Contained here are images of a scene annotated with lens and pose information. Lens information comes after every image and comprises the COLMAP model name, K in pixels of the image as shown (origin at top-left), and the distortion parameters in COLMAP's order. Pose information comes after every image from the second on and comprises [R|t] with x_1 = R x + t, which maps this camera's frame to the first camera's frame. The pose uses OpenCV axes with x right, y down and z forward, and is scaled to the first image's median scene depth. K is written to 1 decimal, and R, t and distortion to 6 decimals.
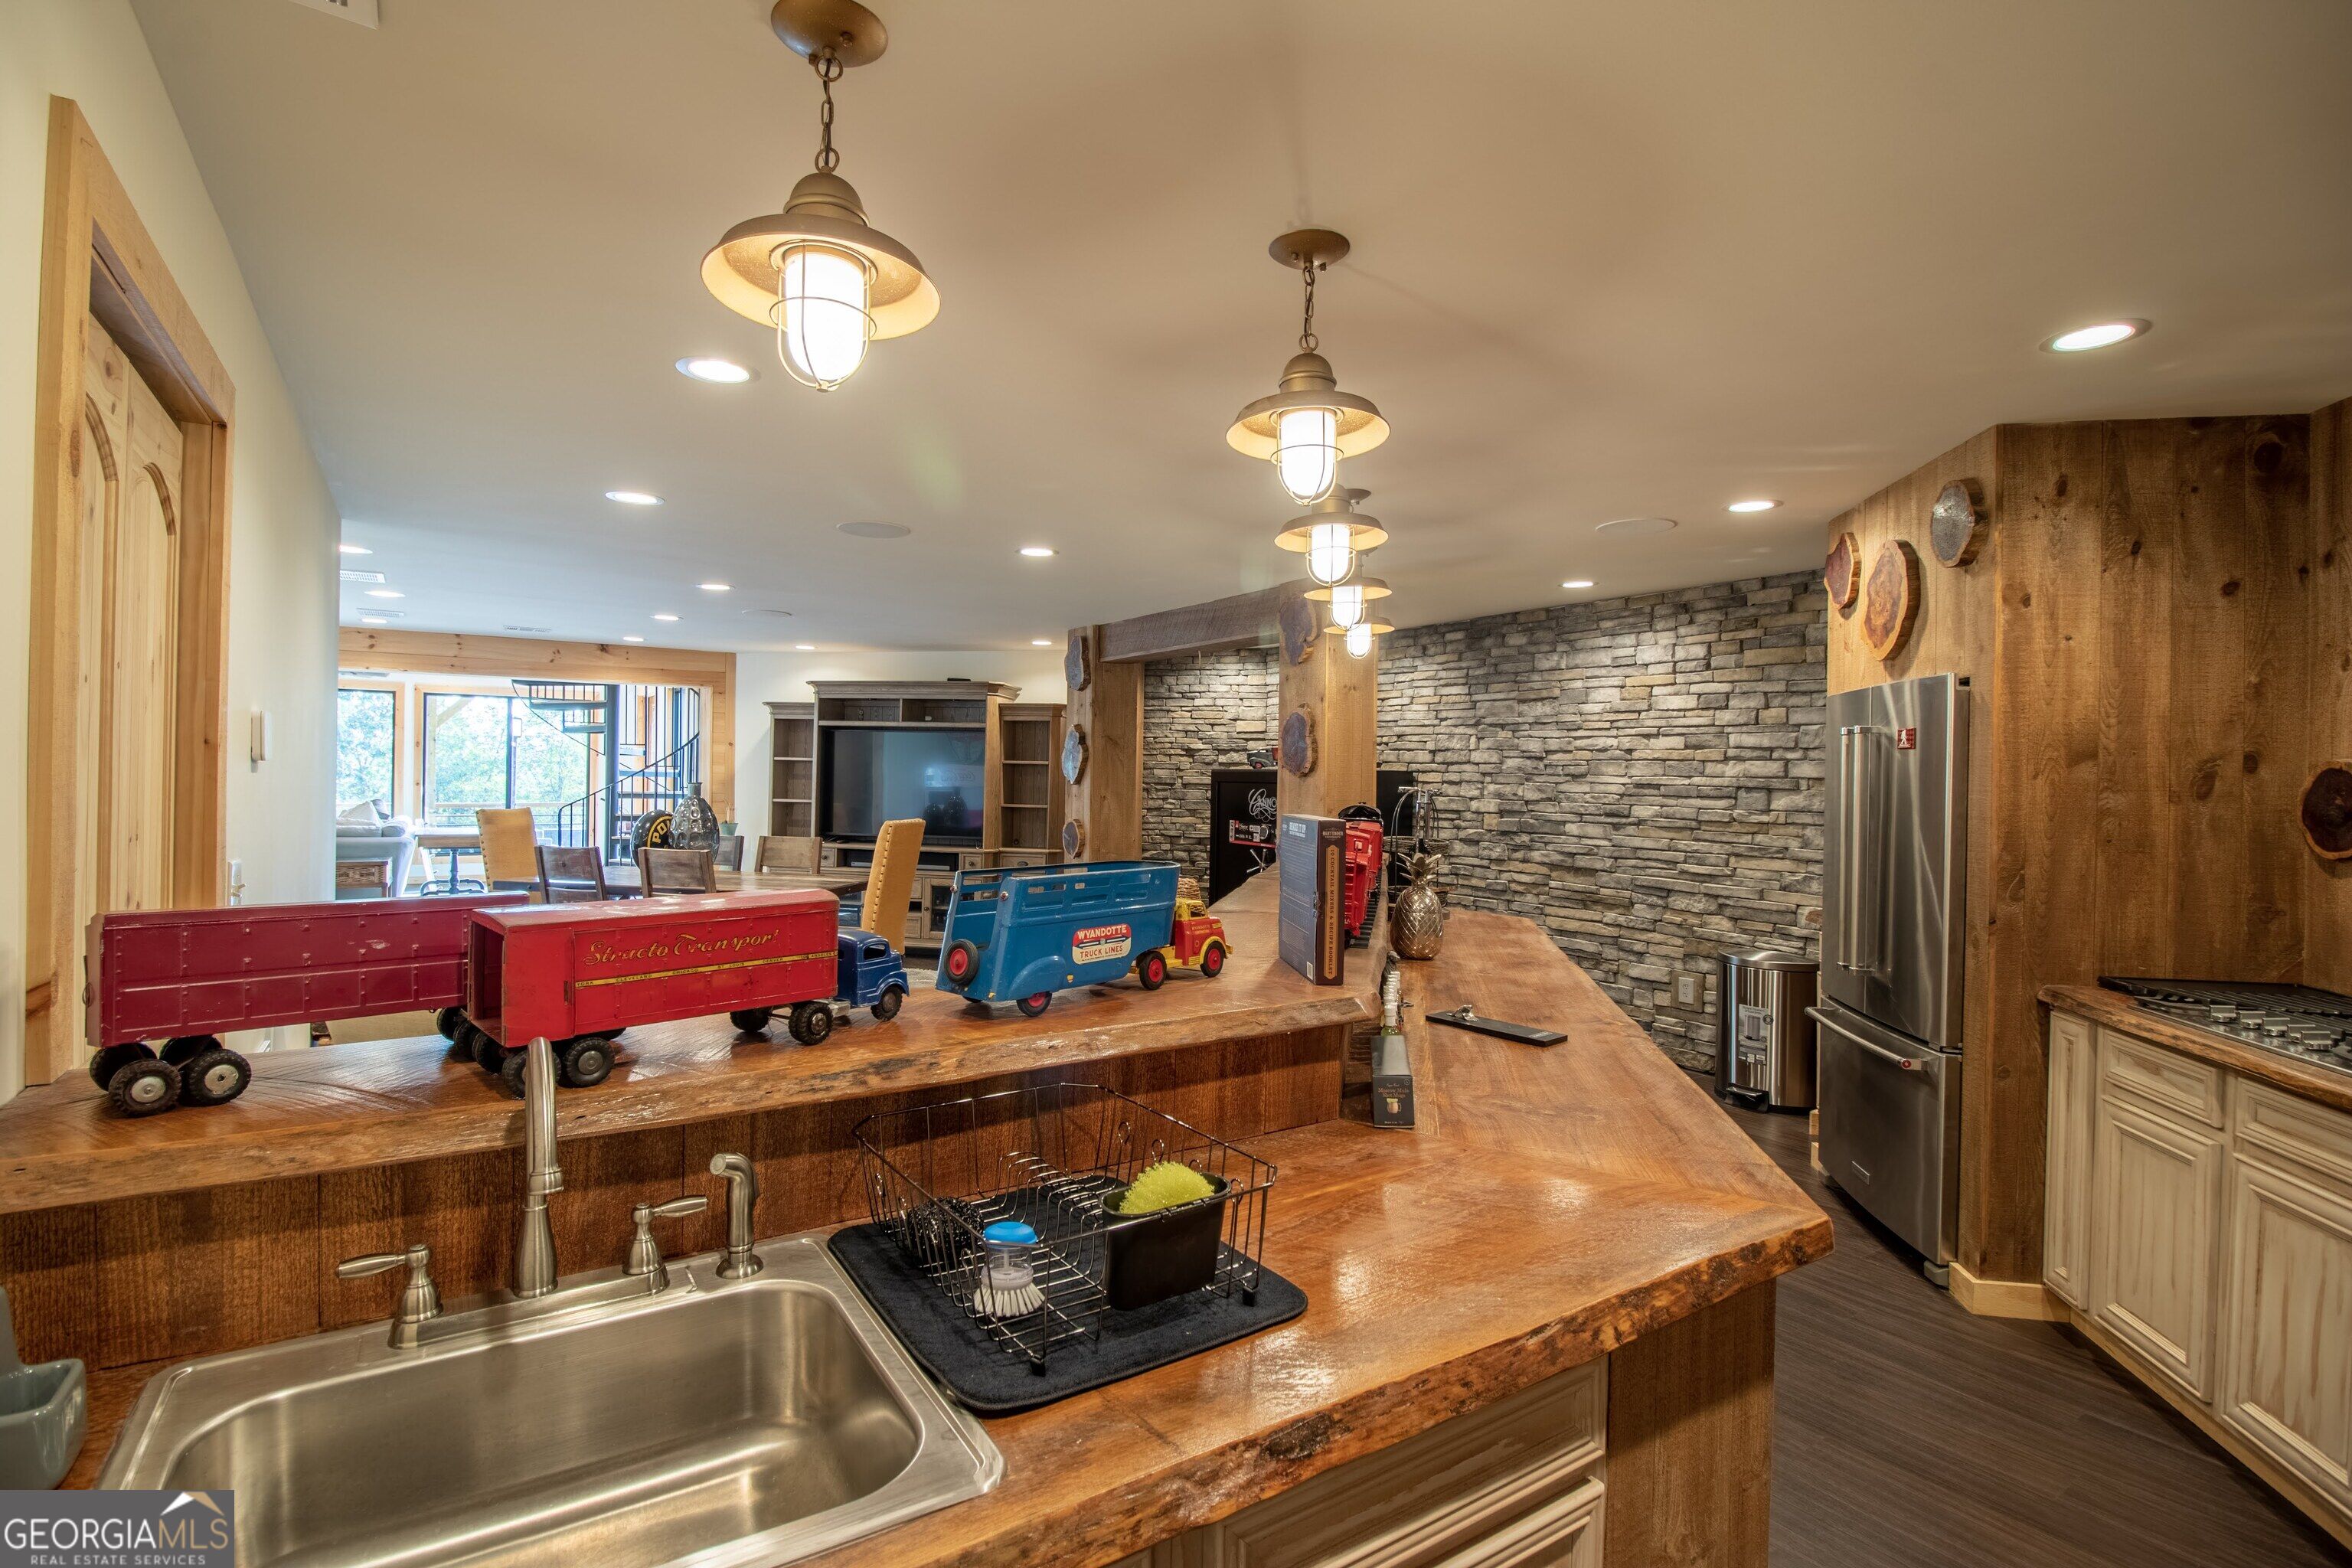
lens RADIAL K [[1101.0, 0, 1161.1], [0, 1101.0, 779.7], [0, 0, 1]] dist [-0.000558, -0.013067]
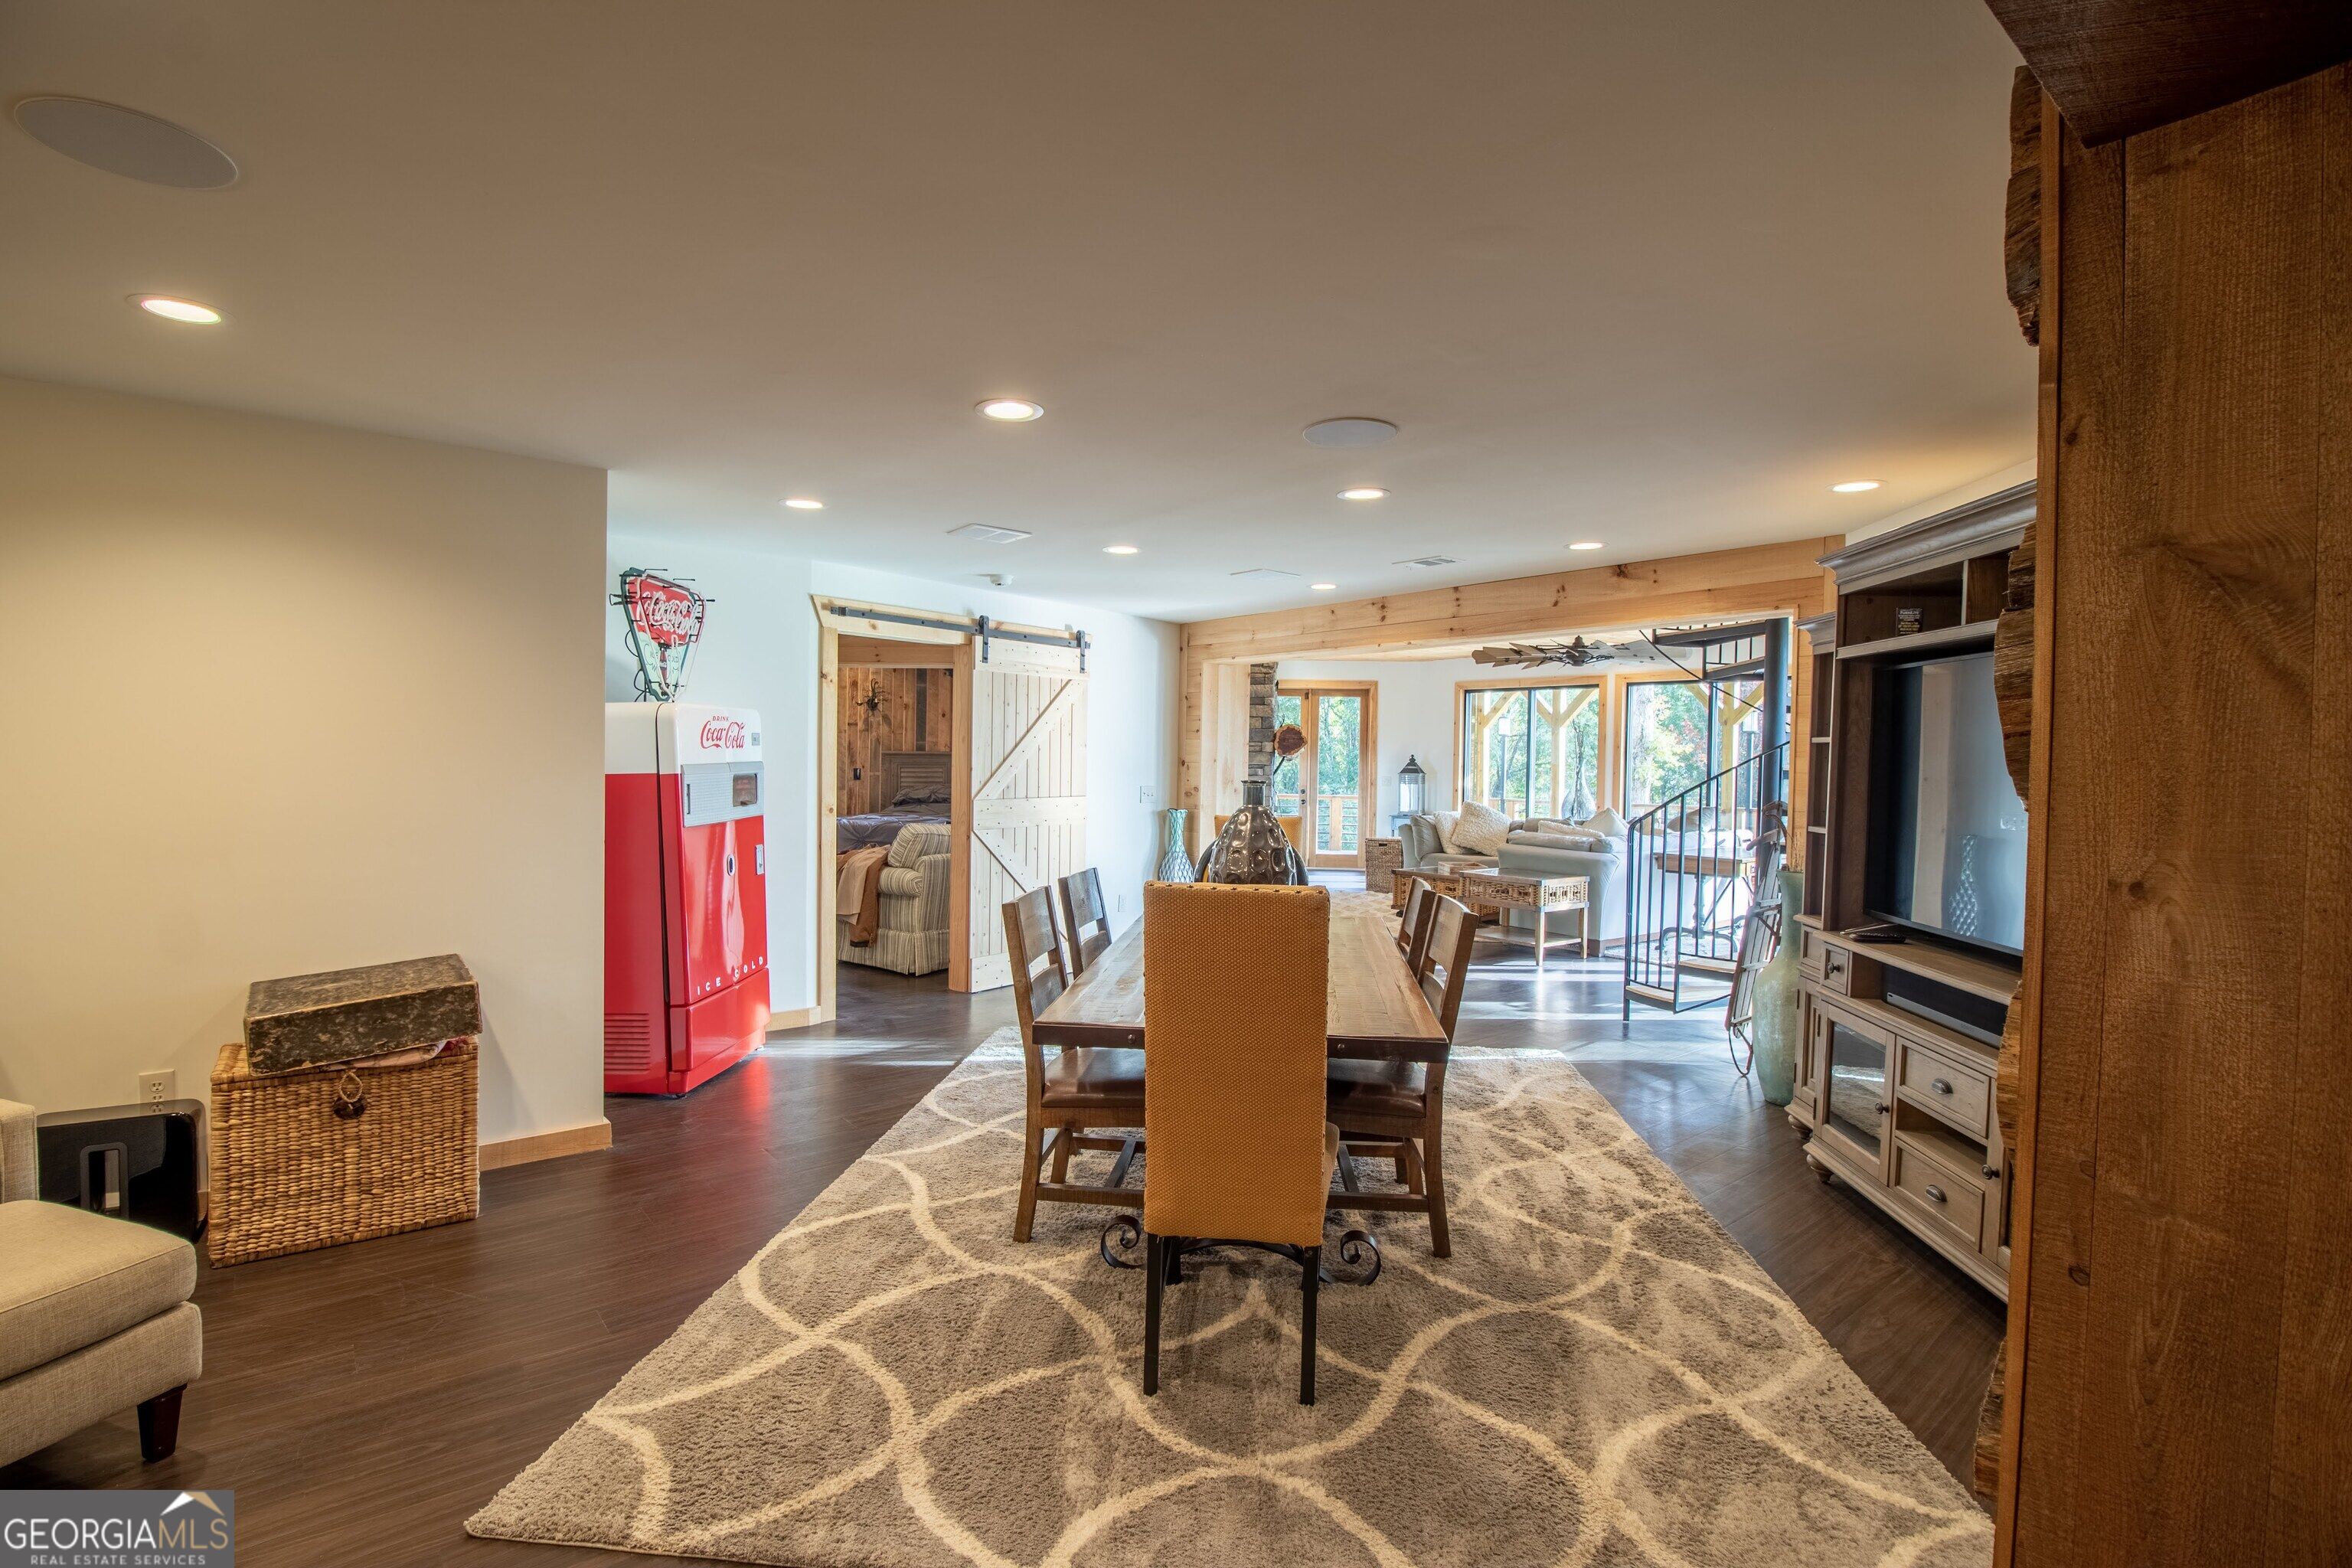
lens RADIAL K [[1101.0, 0, 1161.1], [0, 1101.0, 779.7], [0, 0, 1]] dist [-0.000558, -0.013067]
pose [[0.099750, 0.006416, -0.994992, 0.121848], [-0.017361, 0.999838, 0.004707, 0.000386], [0.994861, 0.016804, 0.099846, 0.941686]]
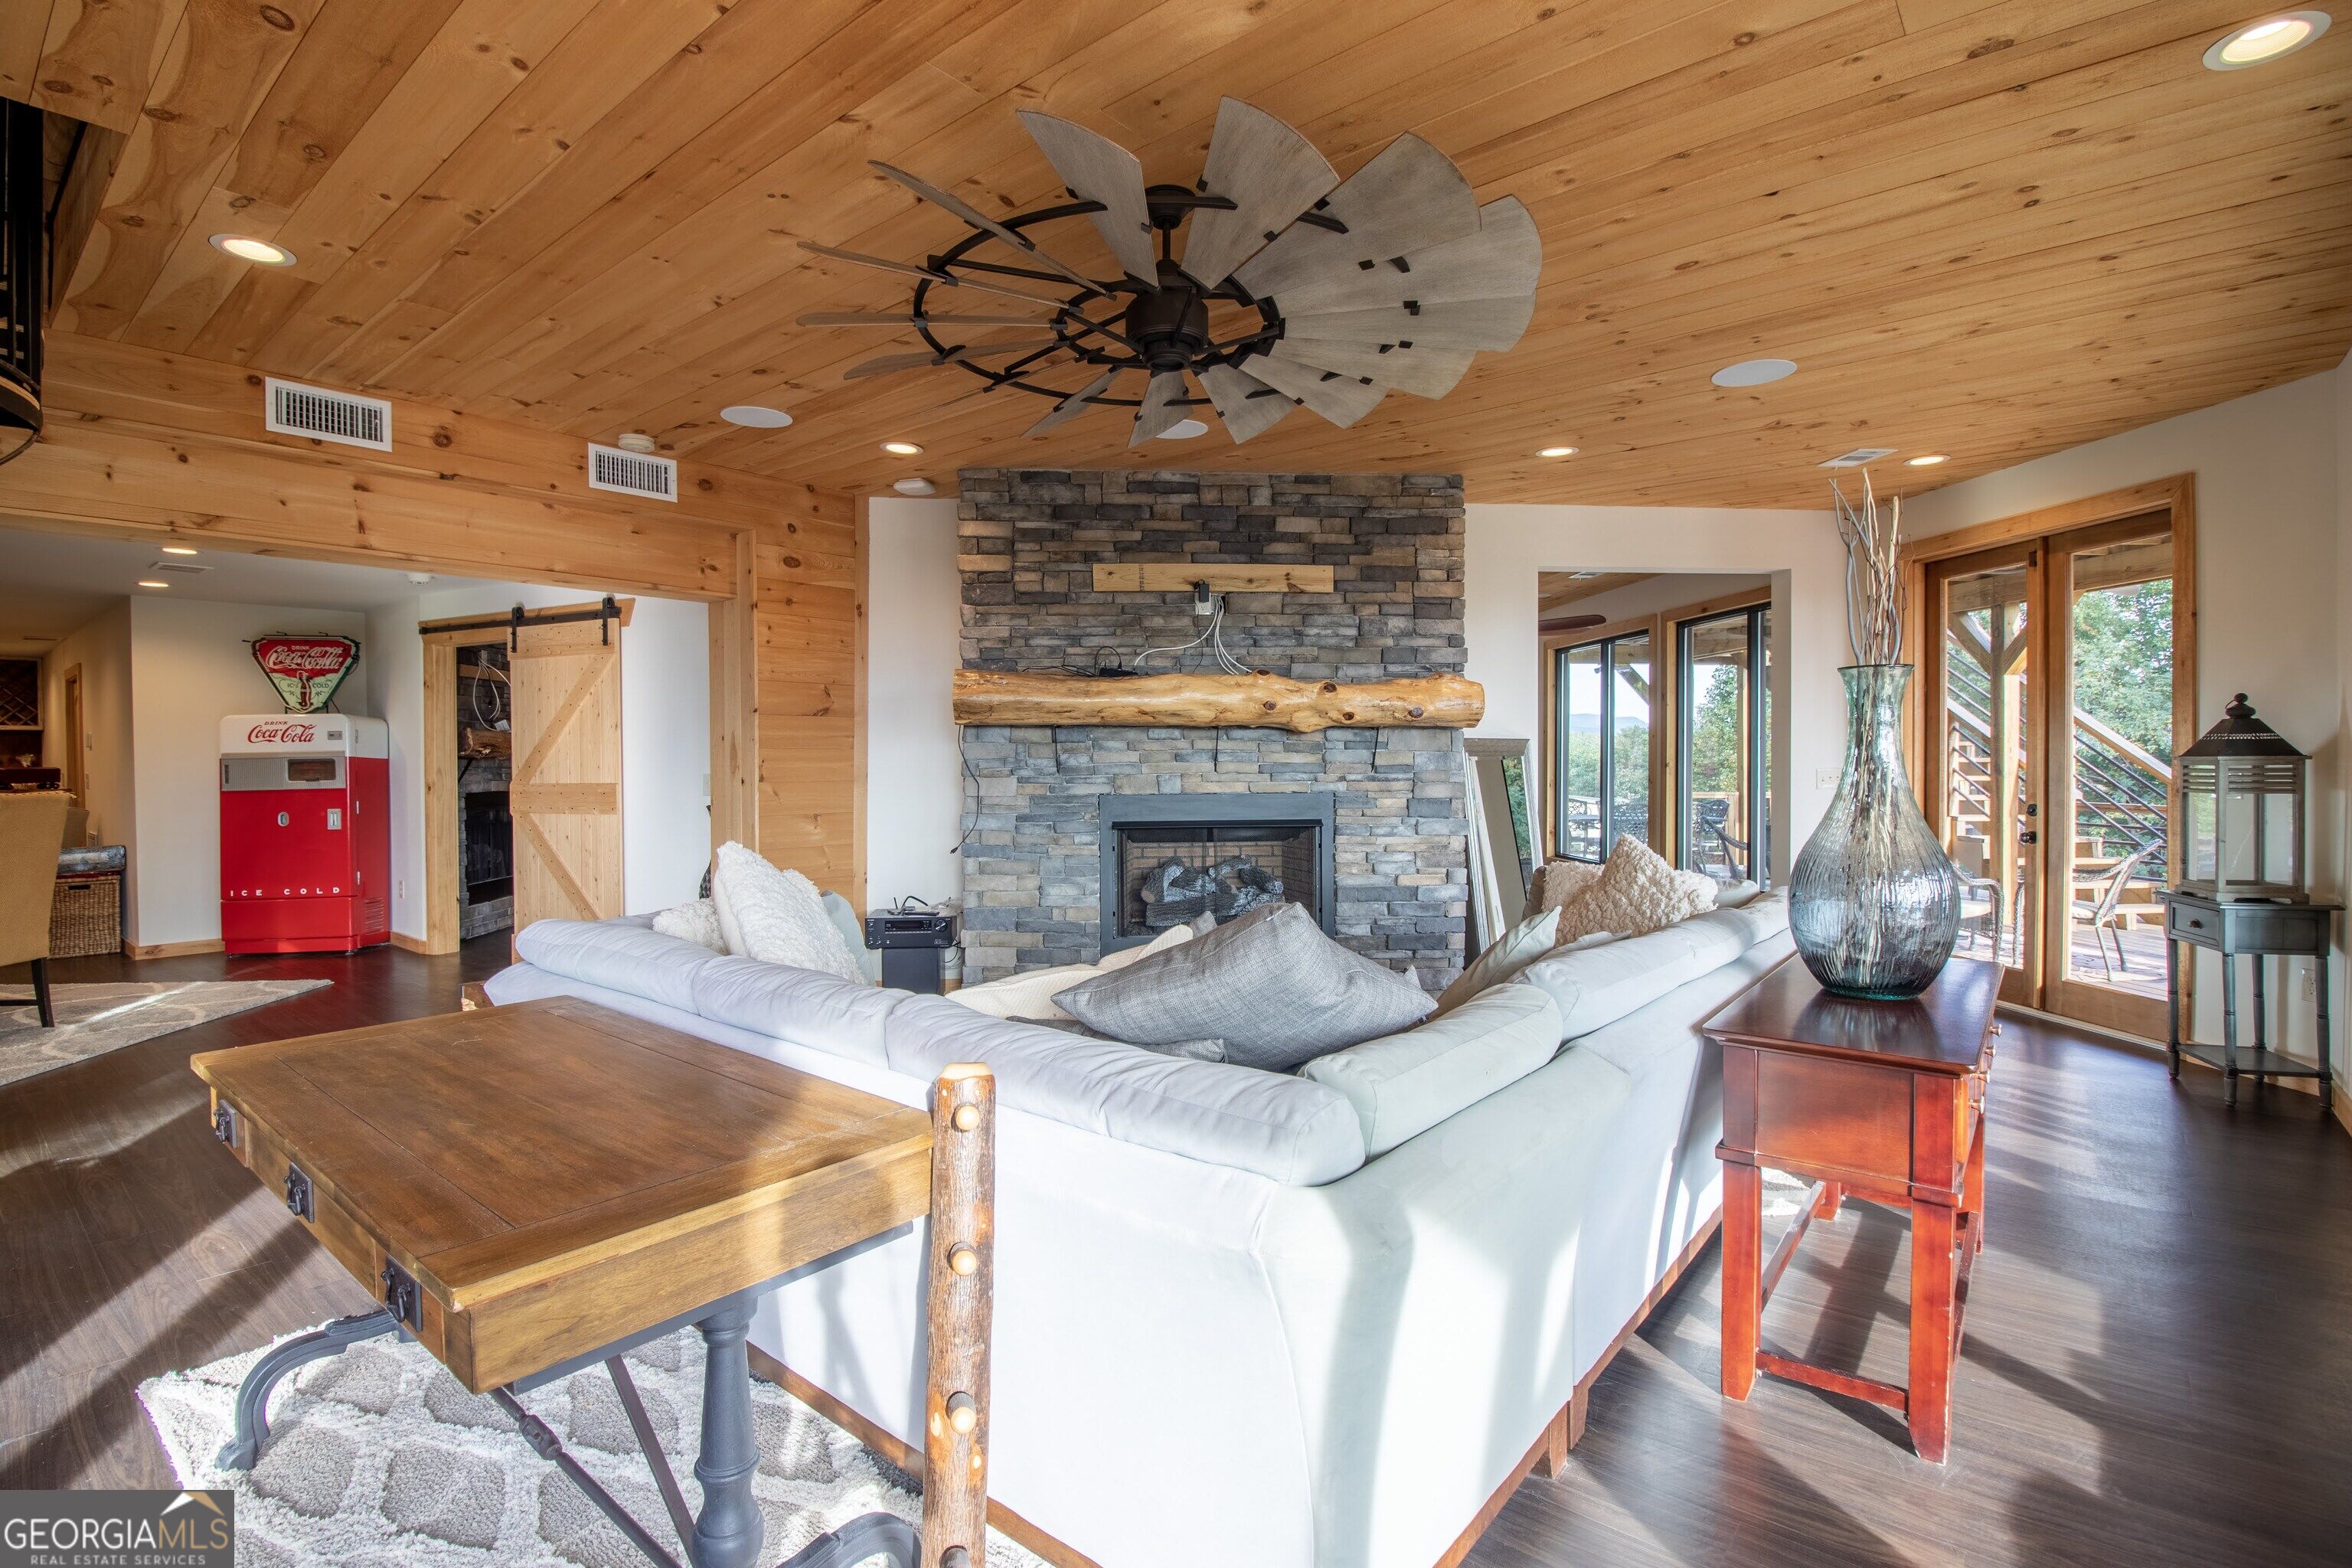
lens RADIAL K [[1101.0, 0, 1161.1], [0, 1101.0, 779.7], [0, 0, 1]] dist [-0.000558, -0.013067]
pose [[-0.963170, -0.013598, -0.268549, -1.244371], [-0.015287, 0.999874, 0.004199, 0.009472], [0.268458, 0.008149, -0.963257, 2.109171]]
